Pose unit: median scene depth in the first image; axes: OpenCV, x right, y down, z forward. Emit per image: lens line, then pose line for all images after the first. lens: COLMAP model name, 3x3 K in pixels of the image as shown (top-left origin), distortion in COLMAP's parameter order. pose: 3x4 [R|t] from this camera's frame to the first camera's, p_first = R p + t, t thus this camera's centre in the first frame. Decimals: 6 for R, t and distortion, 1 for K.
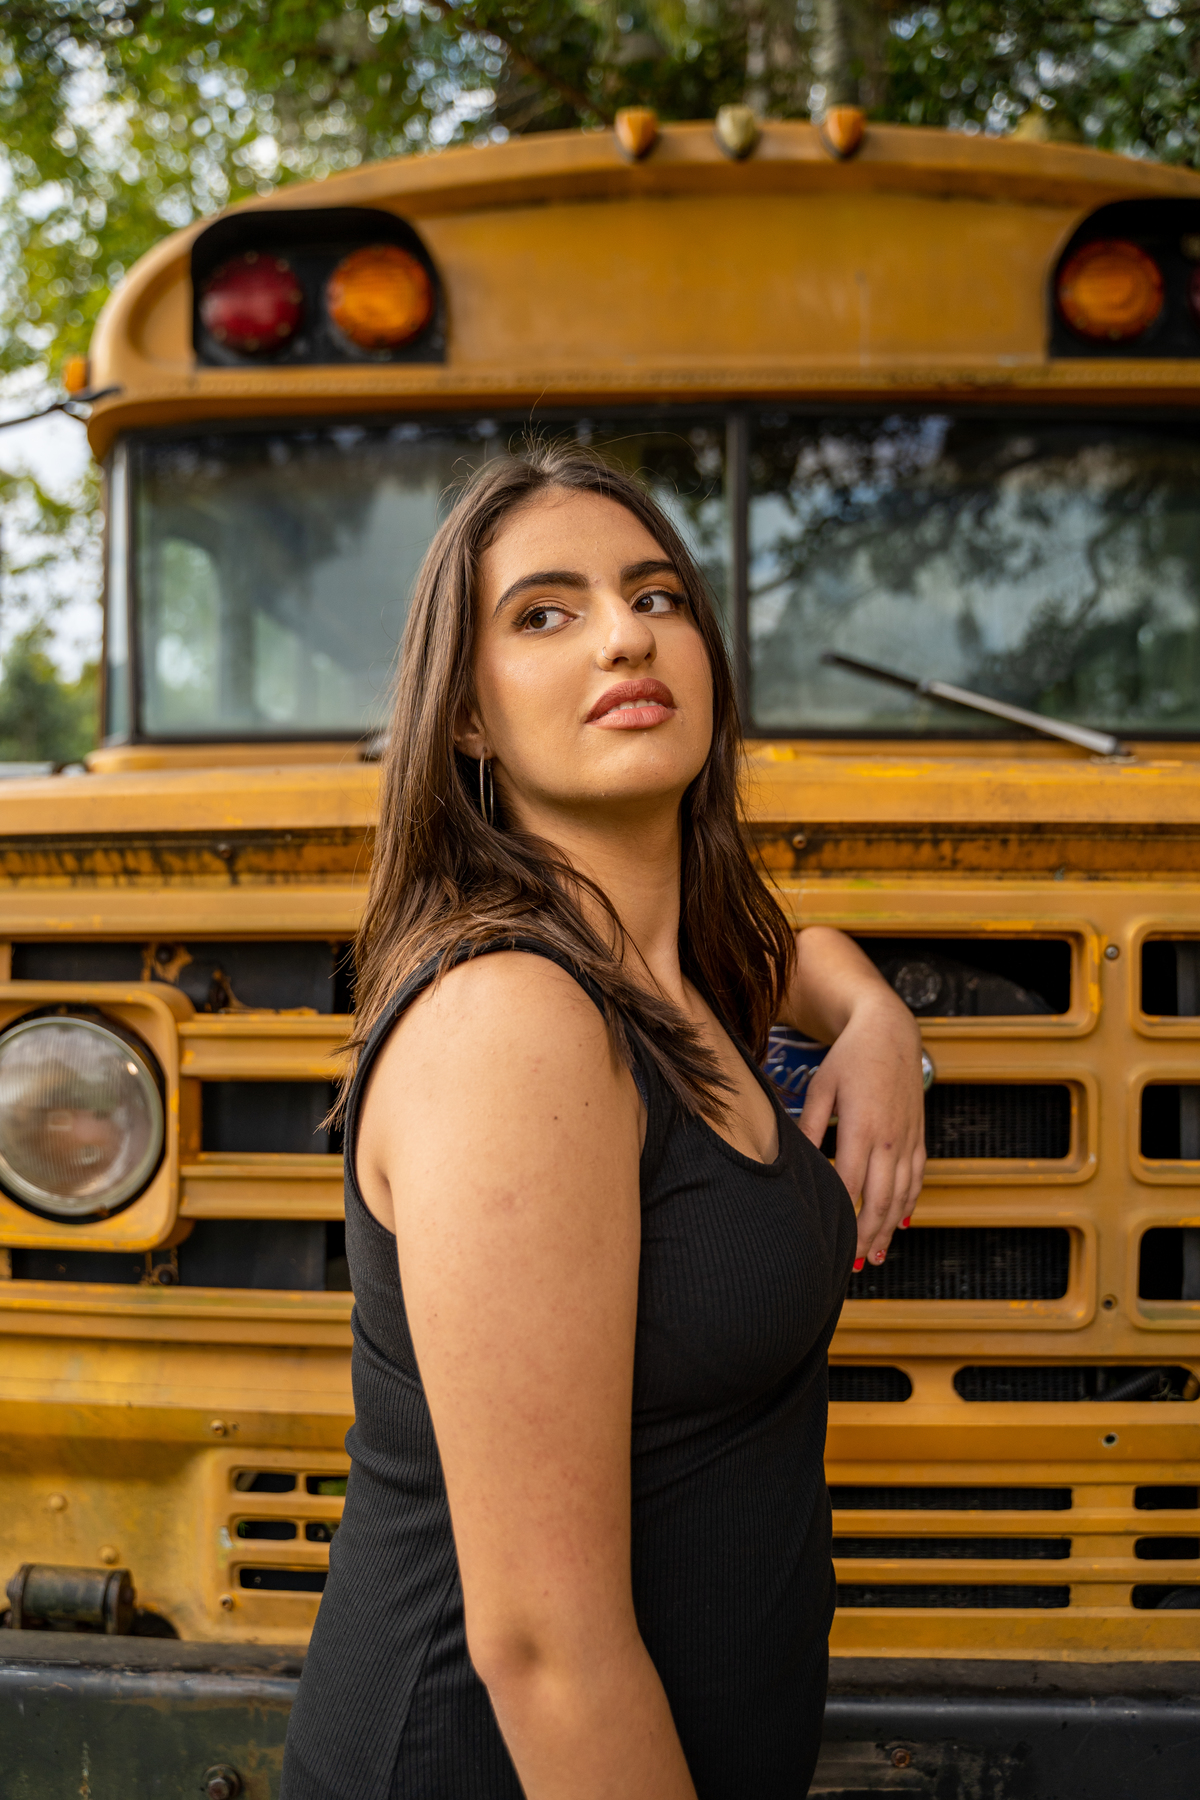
lens RADIAL K [[1616.1, 0, 588.4], [0, 1616.1, 907.1], [0, 0, 1]] dist [0.000151, 0.015317]
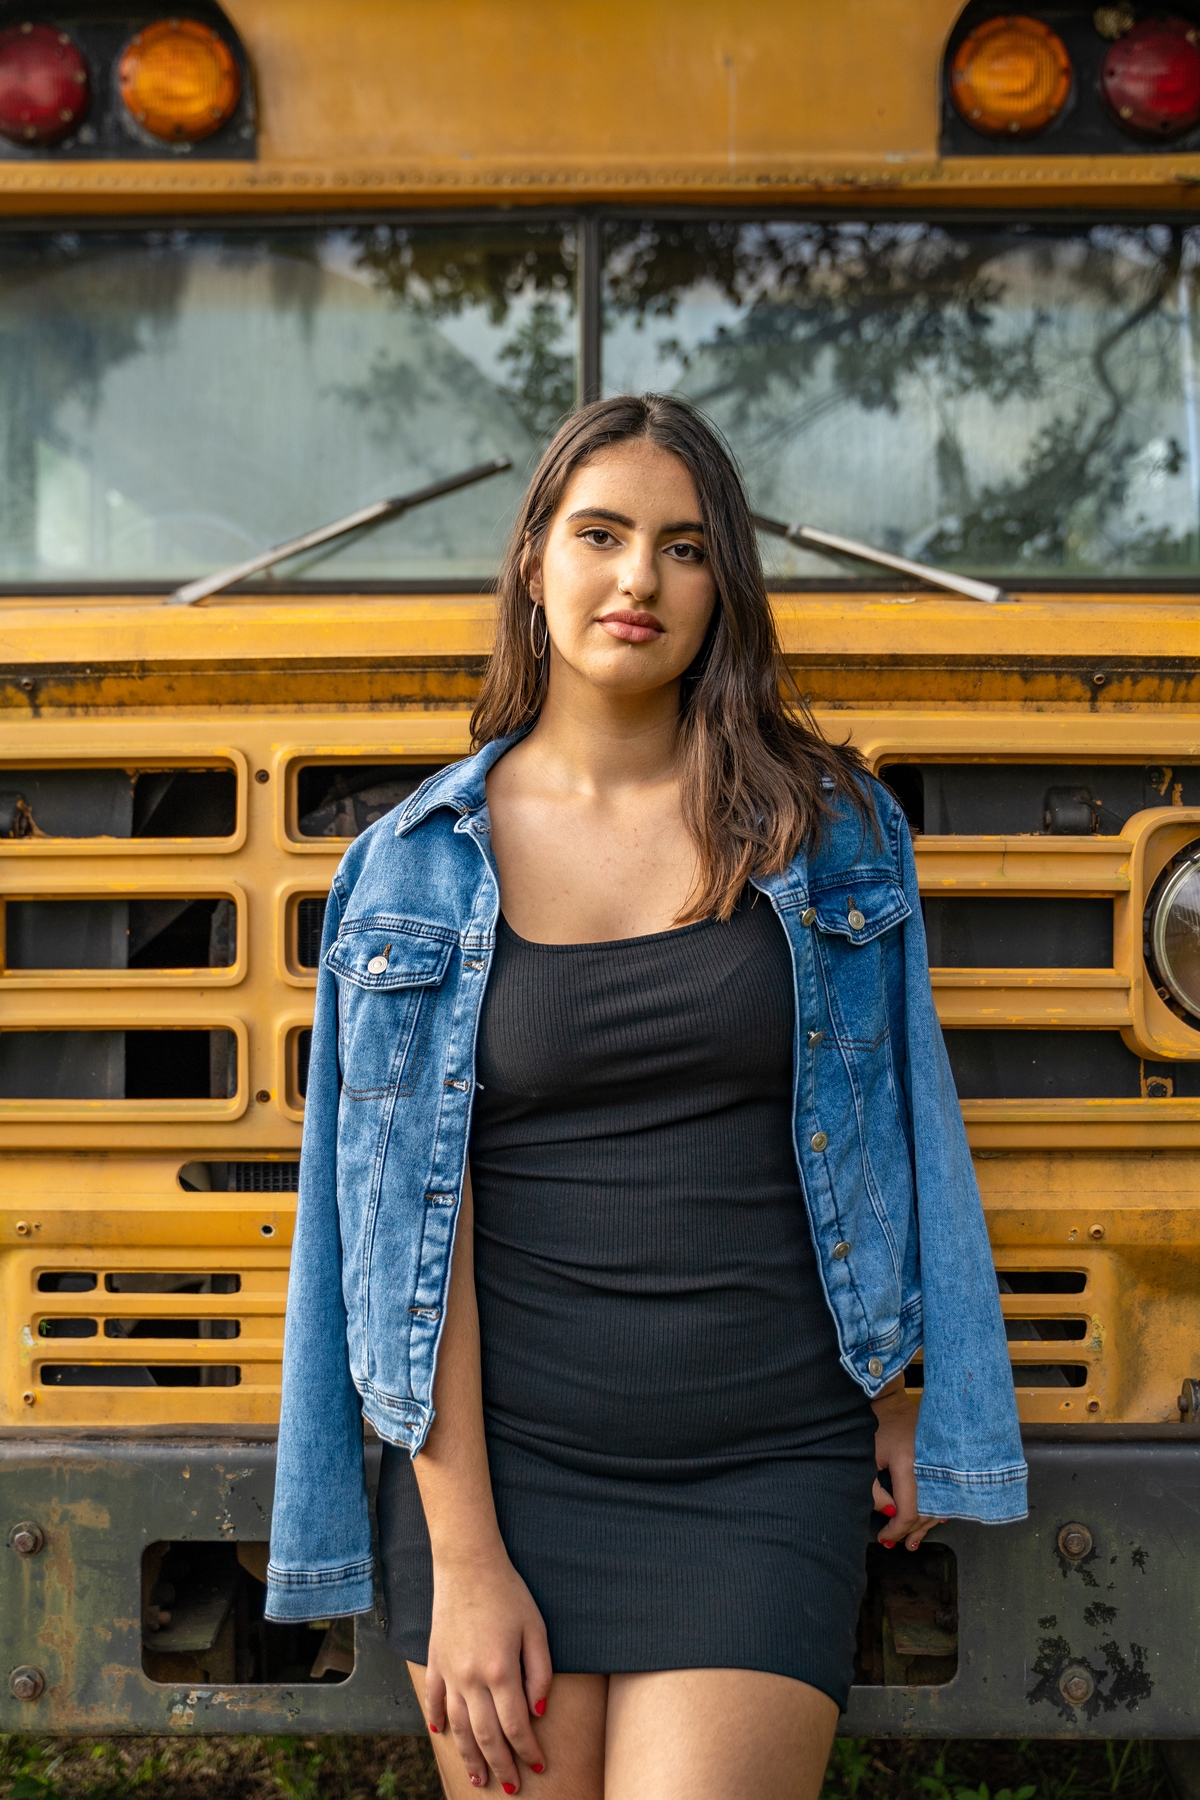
lens RADIAL K [[2731.4, 0, 610.8], [0, 2731.4, 890.3], [0, 0, 1]] dist [0.144265, 0.000000]
pose [[0.999874, -0.003974, 0.015360, 0.128589], [0.004065, 0.999975, -0.005866, 0.111568], [-0.015336, 0.005928, 0.999865, -0.803408]]
